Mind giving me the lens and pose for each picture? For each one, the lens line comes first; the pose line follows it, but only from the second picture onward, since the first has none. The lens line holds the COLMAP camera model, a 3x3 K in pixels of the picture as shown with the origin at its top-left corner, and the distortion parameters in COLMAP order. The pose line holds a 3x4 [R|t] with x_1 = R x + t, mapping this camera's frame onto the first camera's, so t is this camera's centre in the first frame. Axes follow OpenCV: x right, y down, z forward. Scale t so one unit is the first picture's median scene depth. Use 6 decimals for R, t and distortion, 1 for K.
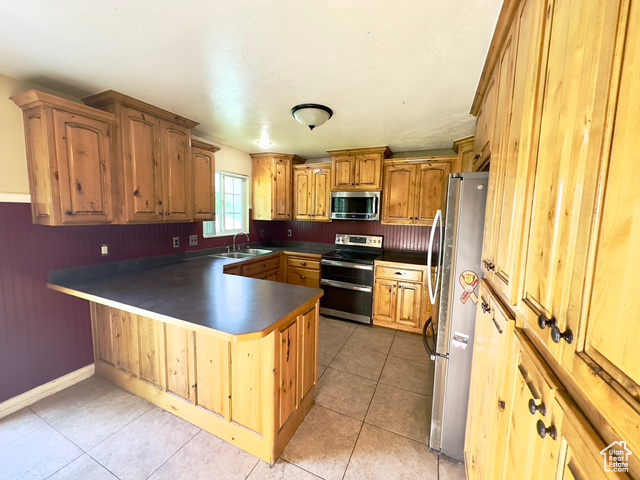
lens RADIAL K [[255.1, 0, 320.0], [0, 255.1, 240.0], [0, 0, 1]] dist [0.001455, 0.000077]
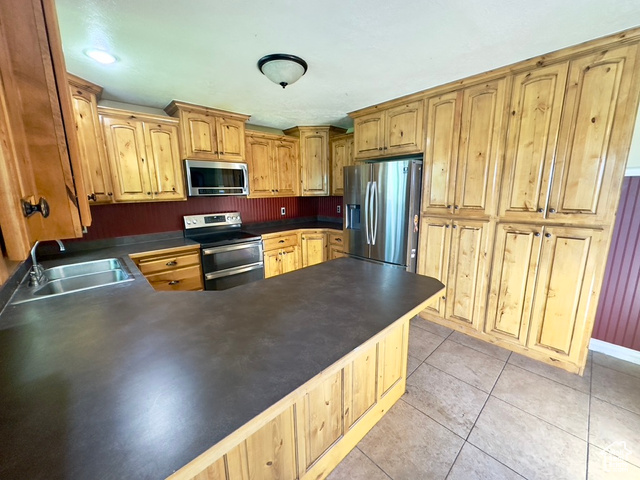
lens RADIAL K [[255.1, 0, 320.0], [0, 255.1, 240.0], [0, 0, 1]] dist [0.001455, 0.000077]
pose [[0.377388, -0.215854, 0.900547, -0.556615], [0.118820, 0.975704, 0.184076, -0.052430], [-0.918401, 0.037535, 0.393867, 0.367439]]
